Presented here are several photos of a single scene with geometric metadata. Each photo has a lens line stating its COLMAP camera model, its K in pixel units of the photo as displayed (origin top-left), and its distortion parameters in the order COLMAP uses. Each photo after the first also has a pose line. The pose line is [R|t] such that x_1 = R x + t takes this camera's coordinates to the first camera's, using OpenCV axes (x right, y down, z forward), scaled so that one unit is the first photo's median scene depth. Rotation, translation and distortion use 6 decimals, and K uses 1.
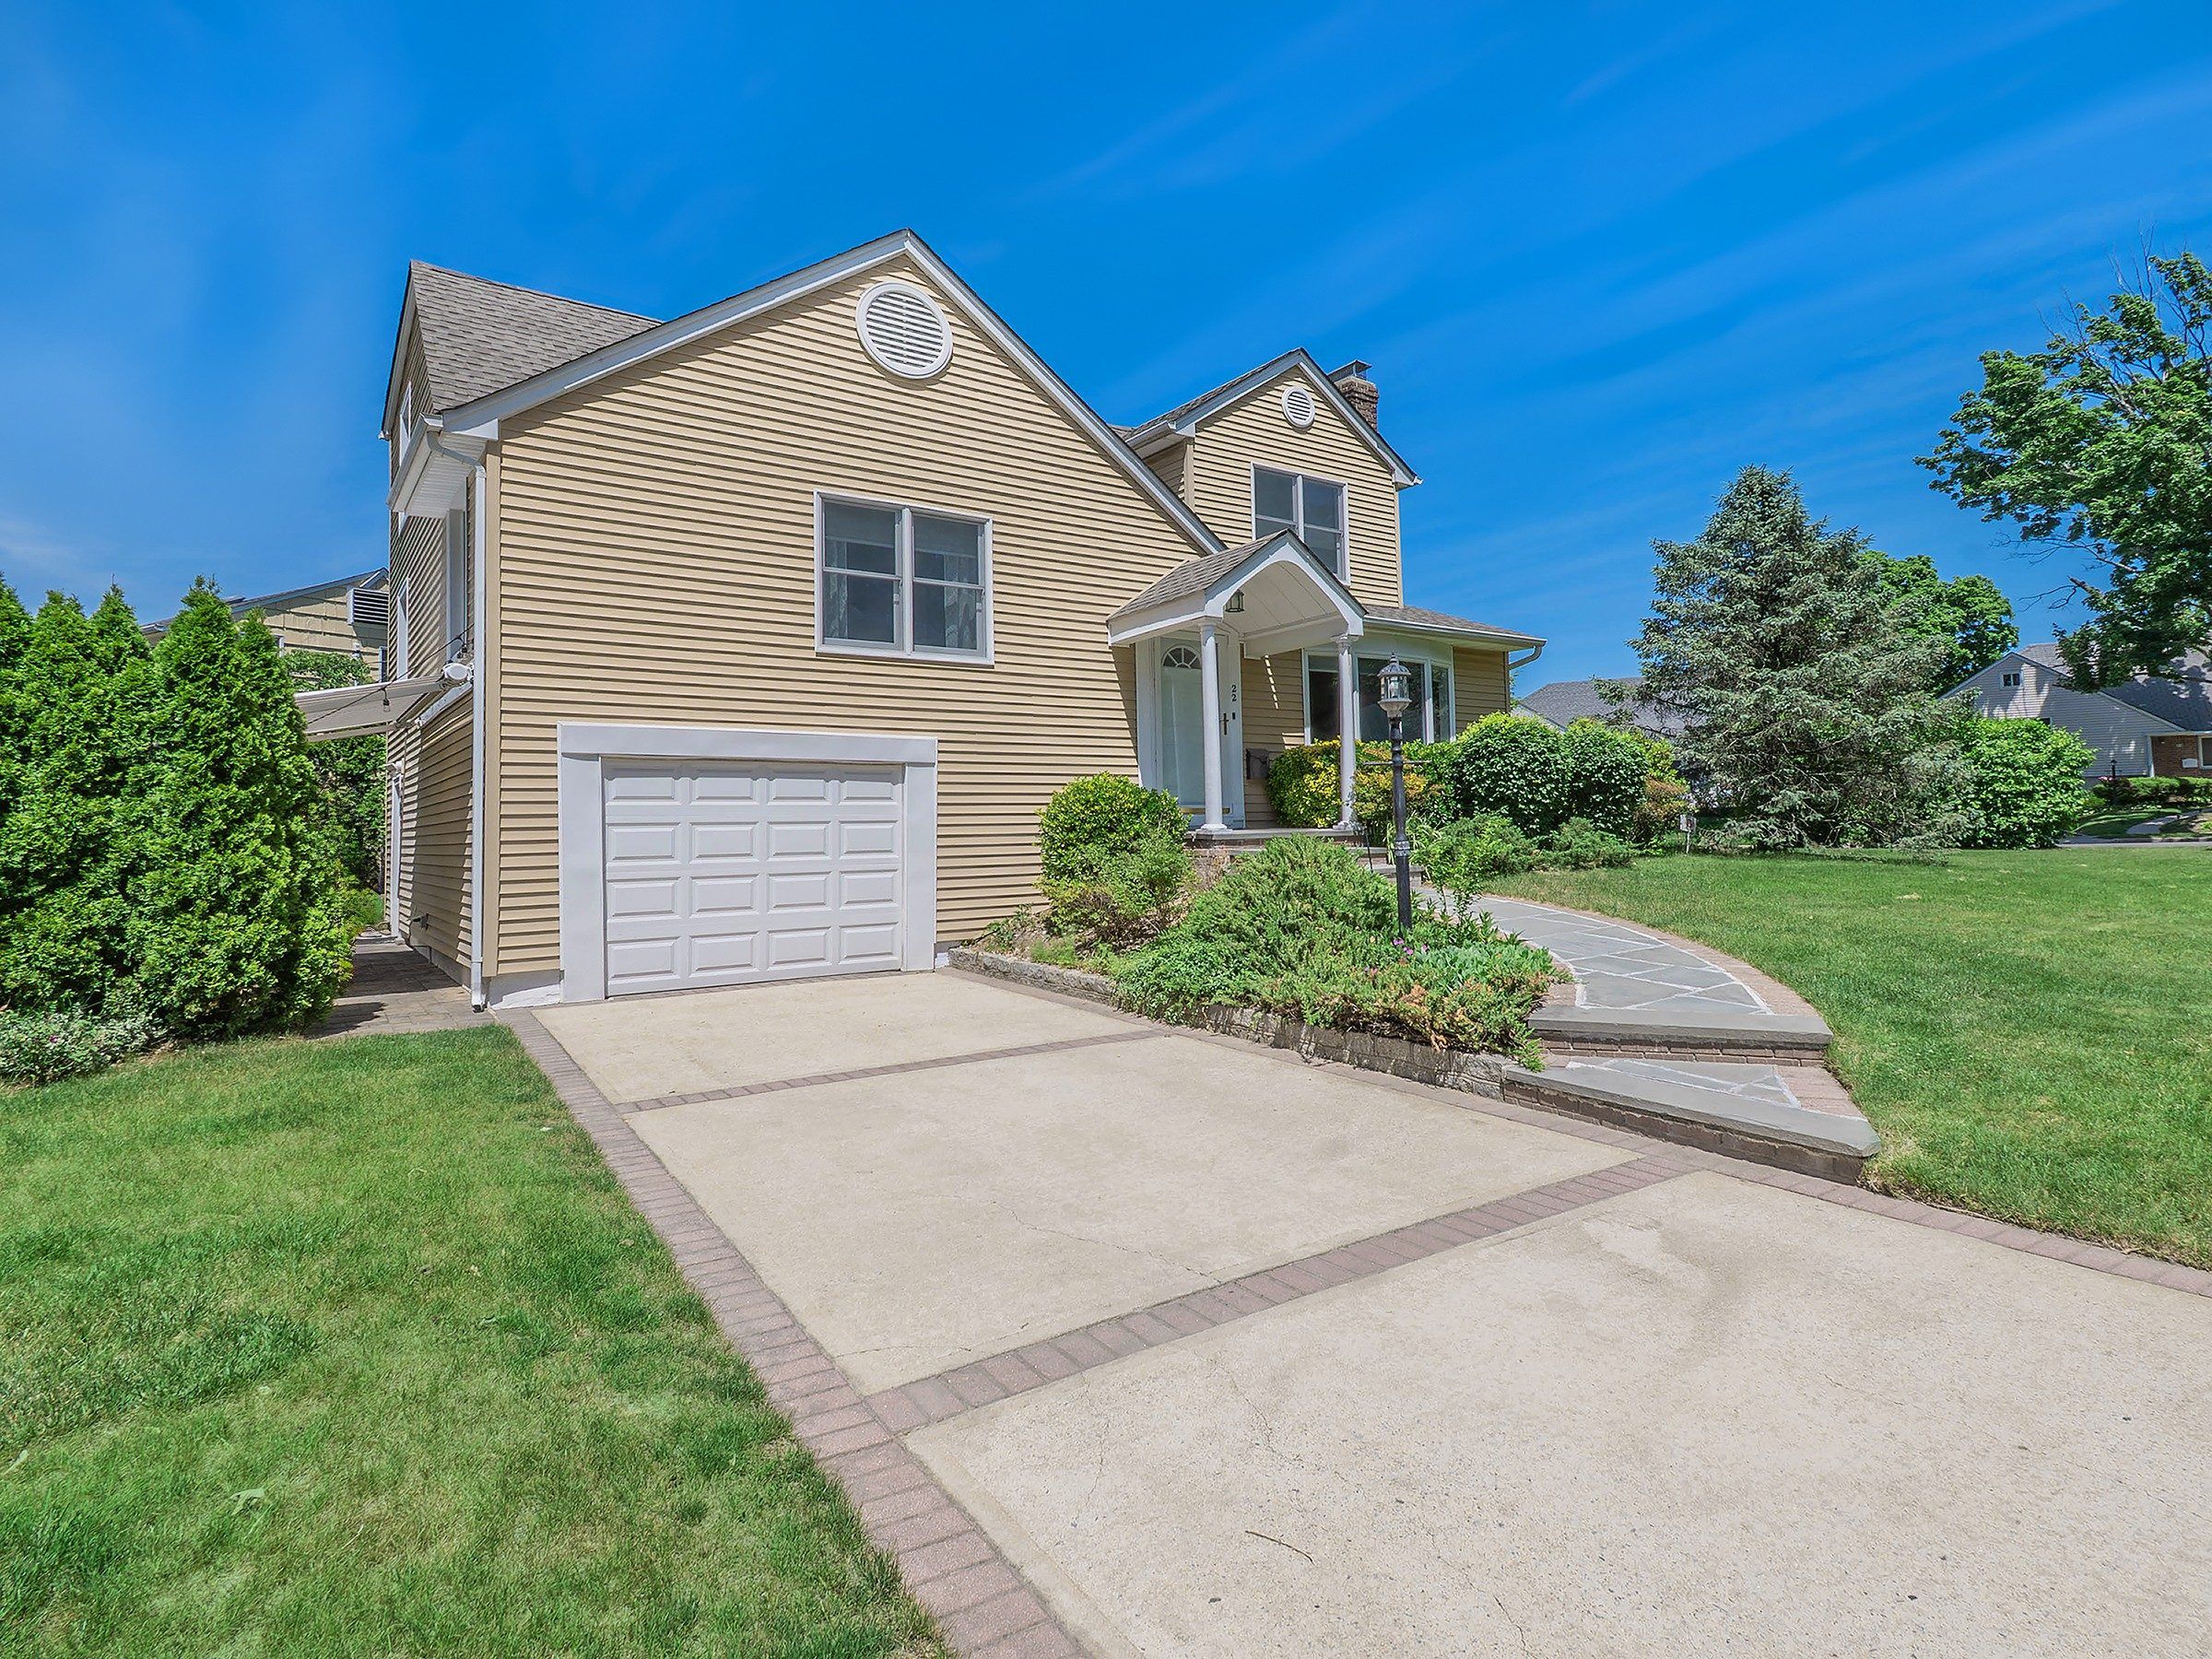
lens RADIAL K [[1060.8, 0, 1164.1], [0, 1060.8, 777.9], [0, 0, 1]] dist [0.010931, -0.001285]
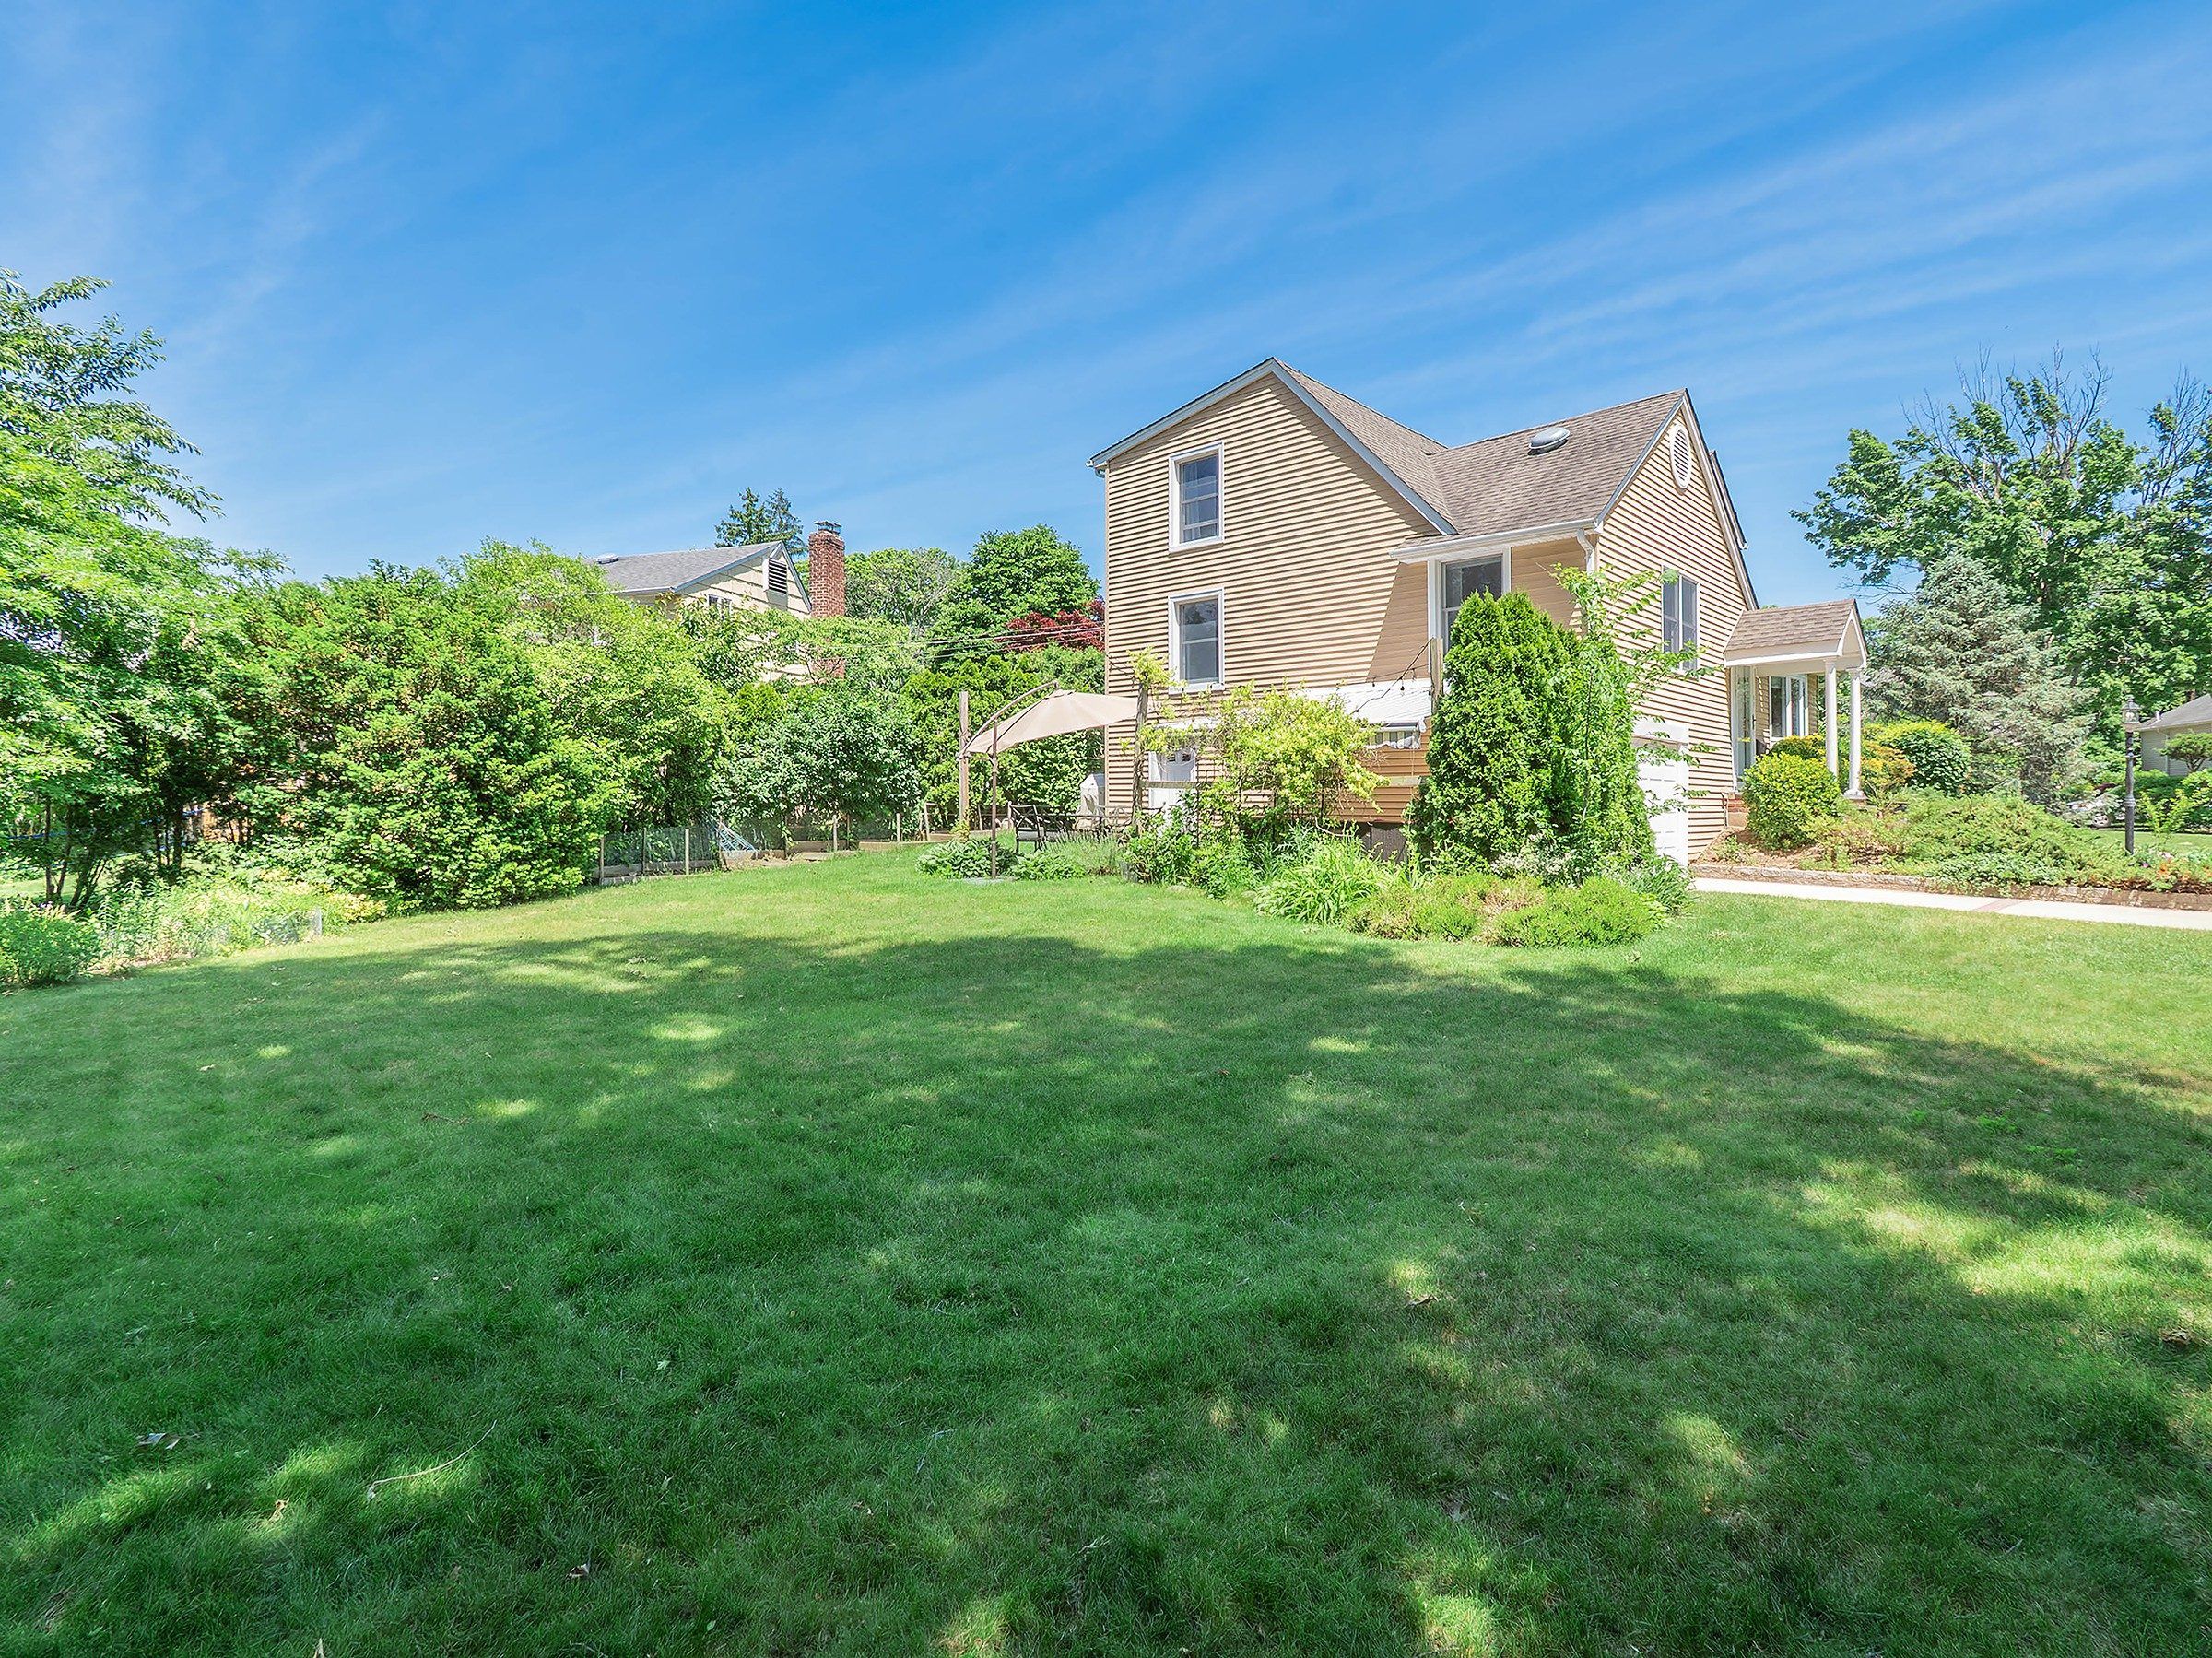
lens RADIAL K [[1060.8, 0, 1077.0], [0, 1060.8, 804.2], [0, 0, 1]] dist [0.010931, -0.001285]
pose [[0.984457, 0.027867, 0.173400, -2.094791], [-0.036684, 0.998181, 0.047852, 0.051041], [-0.171751, -0.053469, 0.983688, -0.573881]]
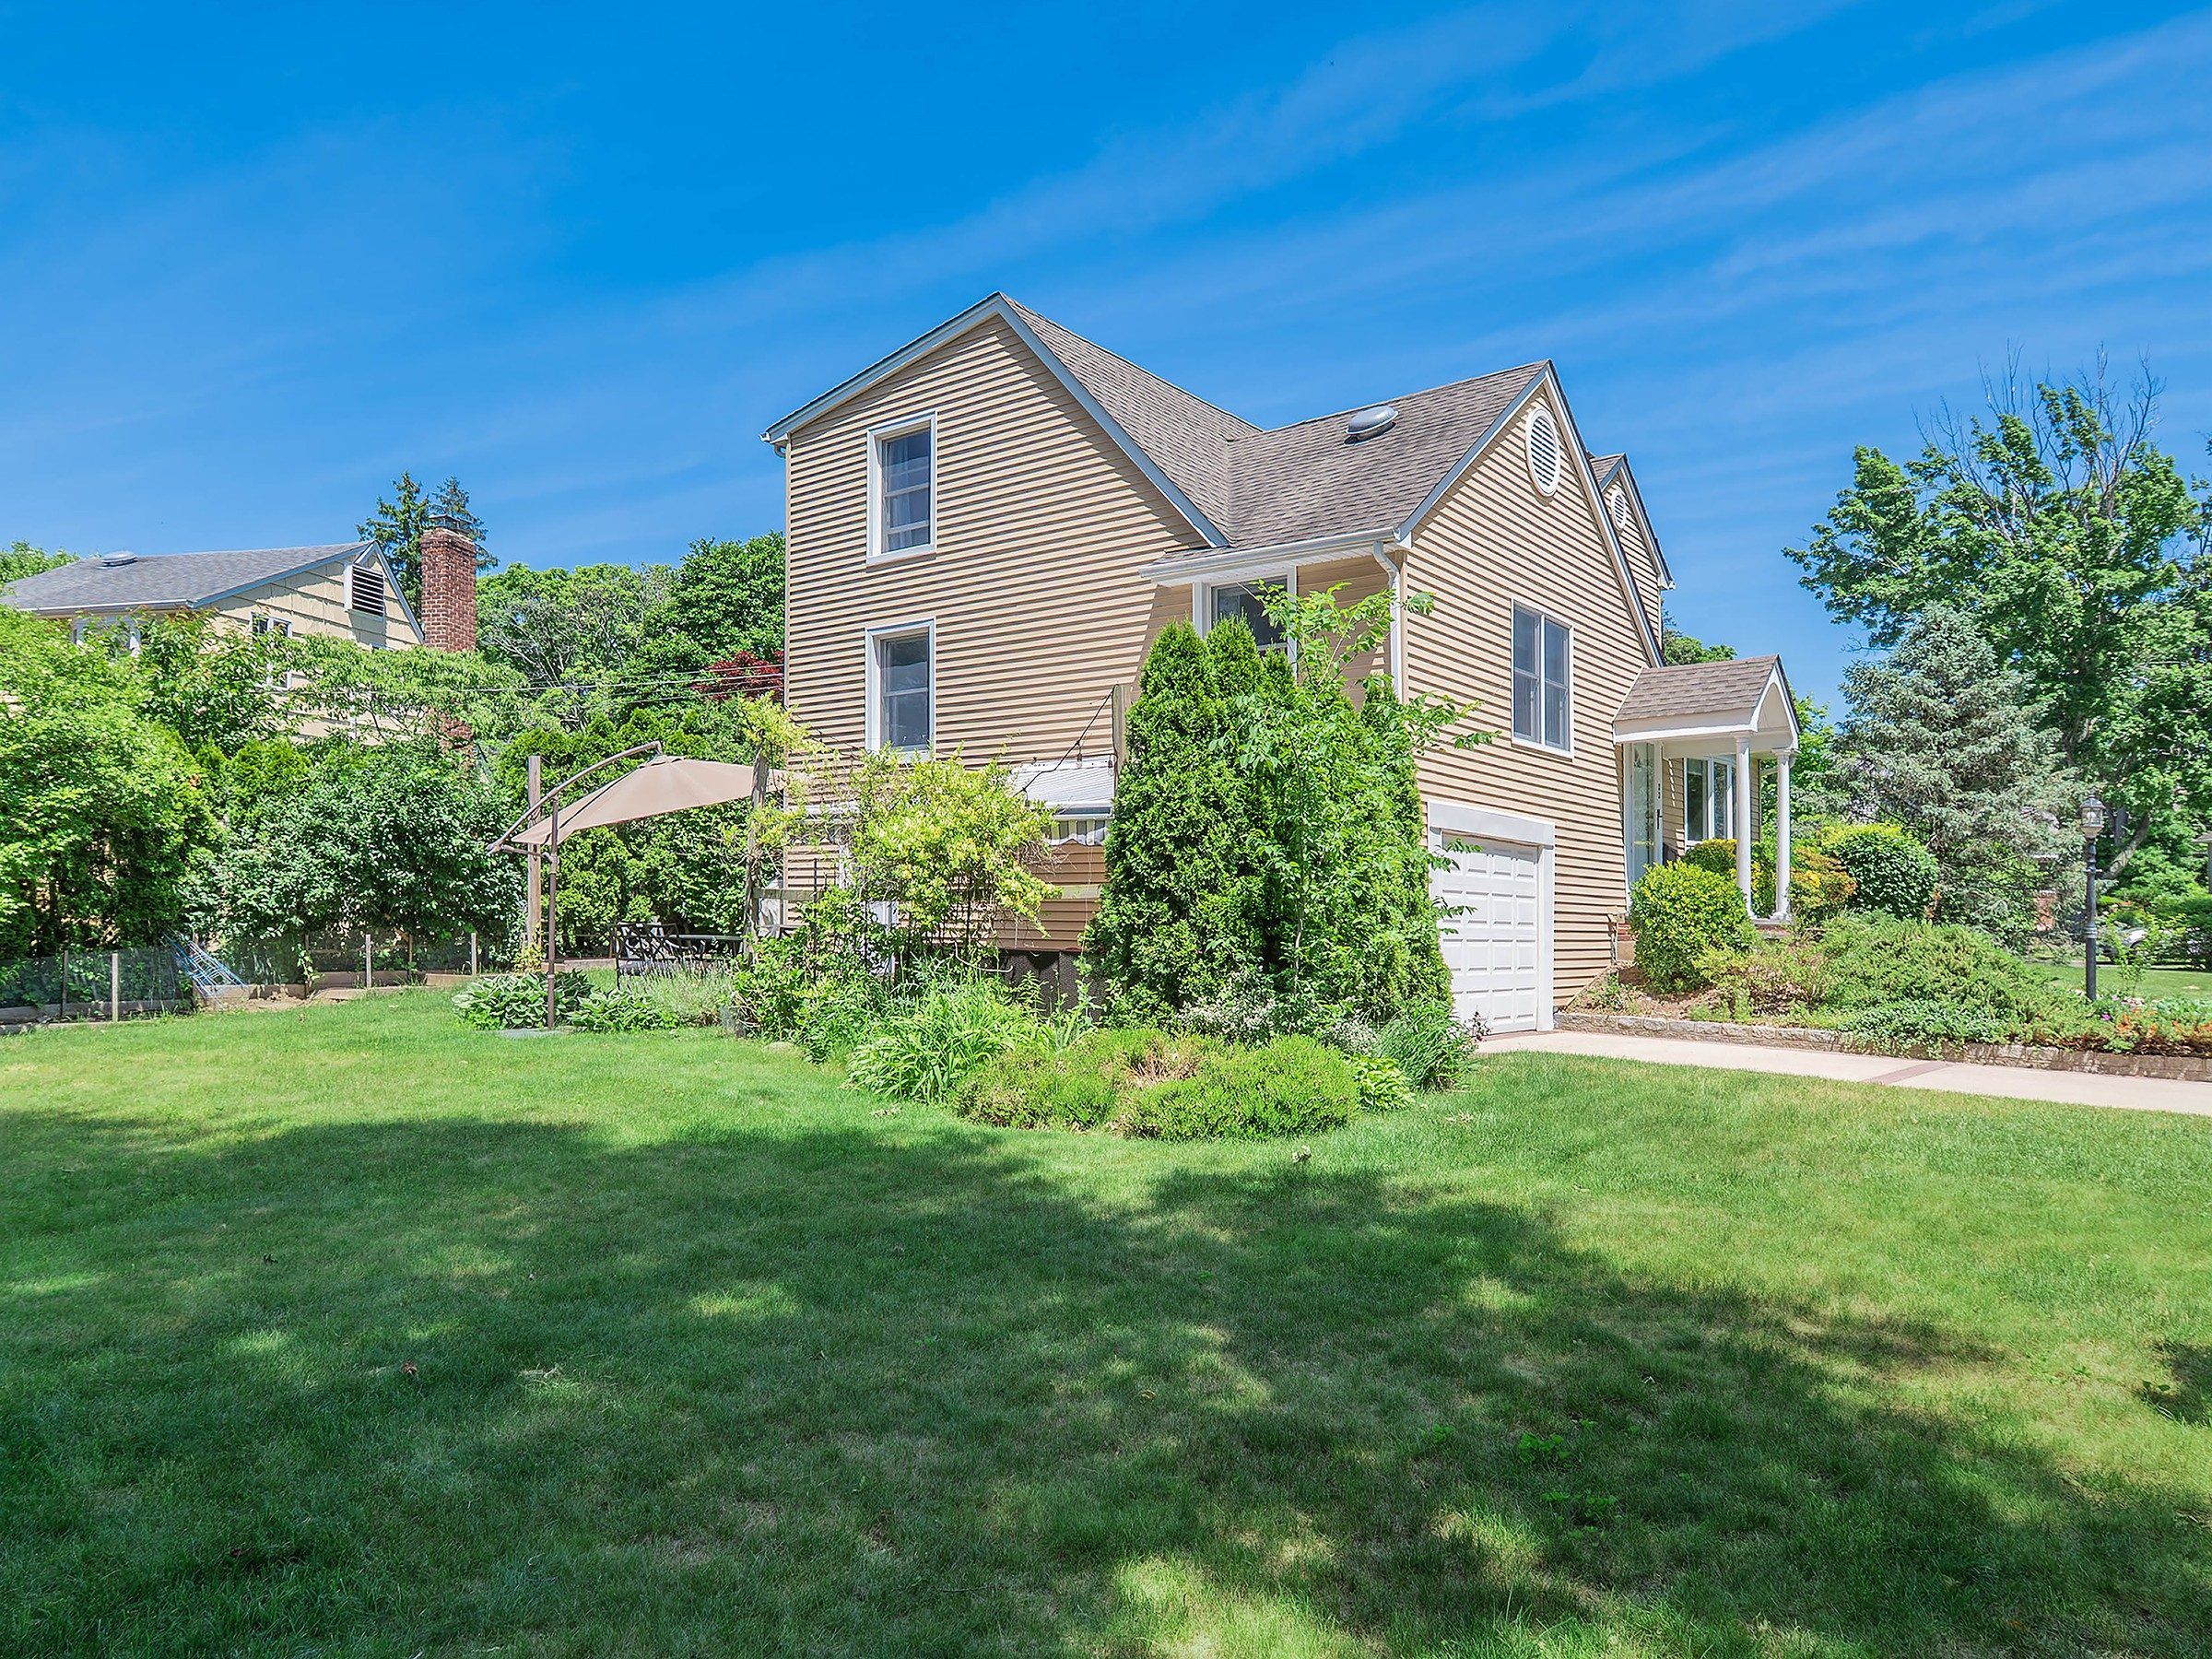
lens RADIAL K [[1422.5, 0, 1043.8], [0, 1422.5, 914.3], [0, 0, 1]] dist [0.002681, 0.005652]
pose [[0.966584, 0.038770, 0.253402, -1.721879], [-0.049971, 0.998031, 0.037915, 0.043380], [-0.251433, -0.049311, 0.966618, -0.495877]]
